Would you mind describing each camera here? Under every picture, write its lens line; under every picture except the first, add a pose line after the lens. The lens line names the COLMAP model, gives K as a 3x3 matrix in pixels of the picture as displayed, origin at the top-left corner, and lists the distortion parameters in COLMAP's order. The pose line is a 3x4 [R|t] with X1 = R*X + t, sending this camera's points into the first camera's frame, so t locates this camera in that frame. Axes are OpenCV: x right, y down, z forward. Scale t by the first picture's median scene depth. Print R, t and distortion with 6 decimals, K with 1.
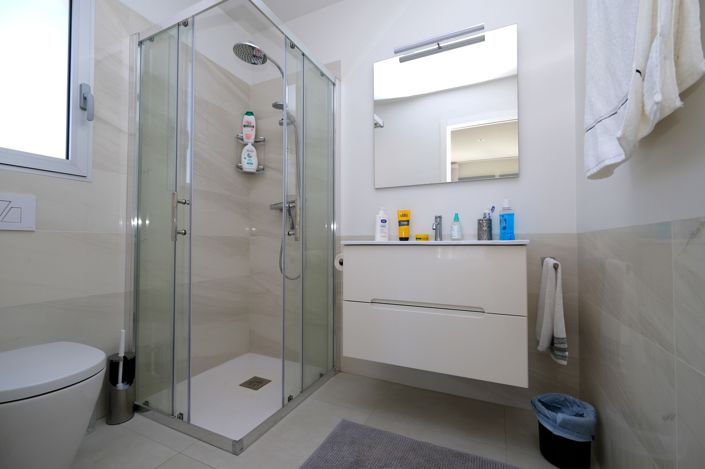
lens RADIAL K [[303.9, 0, 351.9], [0, 303.9, 236.2], [0, 0, 1]] dist [-0.002665, 0.000032]
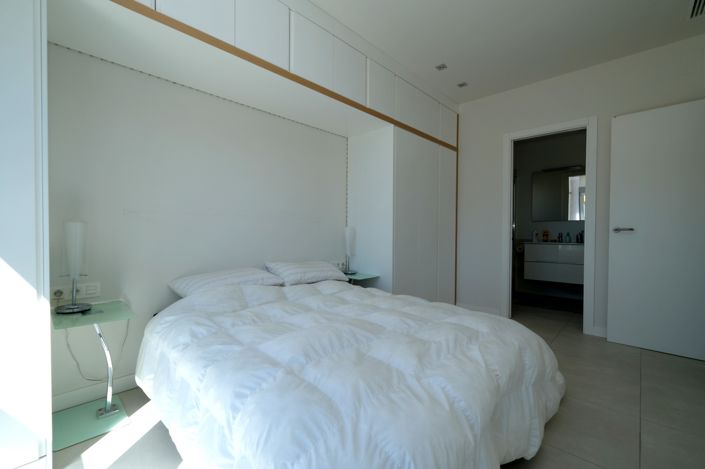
lens RADIAL K [[303.9, 0, 352.3], [0, 303.9, 235.8], [0, 0, 1]] dist [-0.002665, 0.000032]
pose [[0.954532, 0.009107, -0.297969, -0.664363], [-0.000369, 0.999569, 0.029369, -0.115388], [0.298108, -0.027924, 0.954123, -2.084437]]
